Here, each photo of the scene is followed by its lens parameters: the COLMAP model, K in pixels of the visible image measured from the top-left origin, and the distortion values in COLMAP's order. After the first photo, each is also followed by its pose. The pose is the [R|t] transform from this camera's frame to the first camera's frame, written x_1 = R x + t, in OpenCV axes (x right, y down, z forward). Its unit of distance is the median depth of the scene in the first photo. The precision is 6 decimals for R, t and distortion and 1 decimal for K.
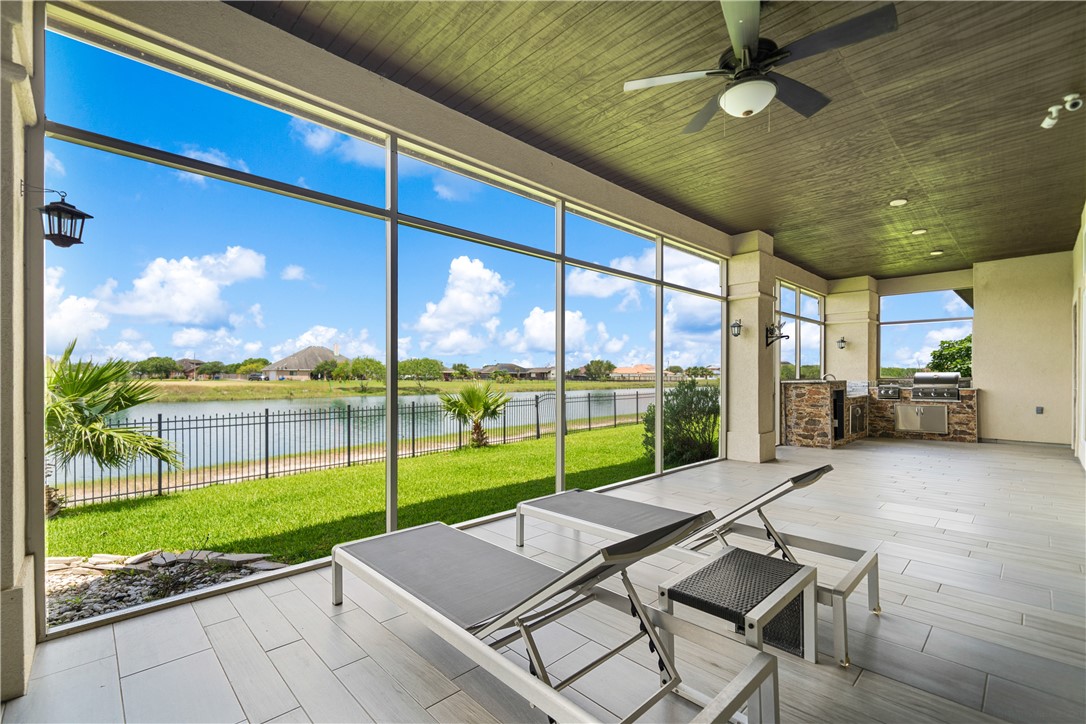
lens RADIAL K [[472.3, 0, 542.2], [0, 472.3, 373.2], [0, 0, 1]] dist [0.014960, -0.000430]
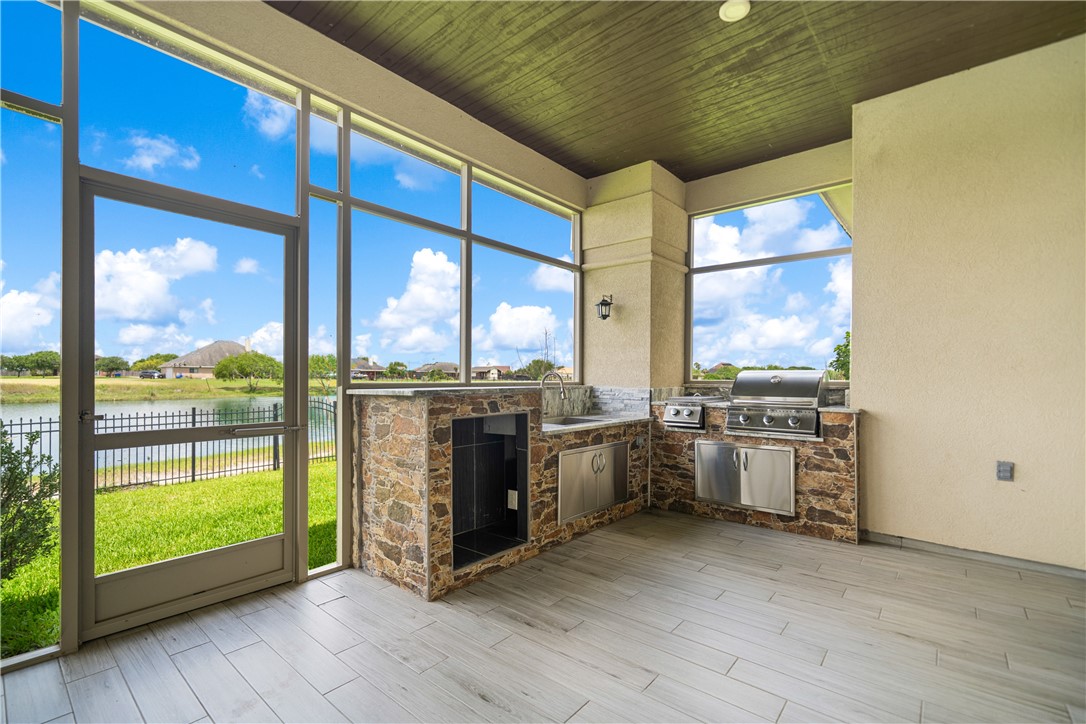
lens RADIAL K [[472.3, 0, 544.0], [0, 472.3, 367.9], [0, 0, 1]] dist [0.014960, -0.000430]
pose [[0.997948, 0.002882, 0.063969, 0.529662], [-0.002465, 0.999975, -0.006608, 0.000347], [-0.063986, 0.006436, 0.997930, 0.525848]]
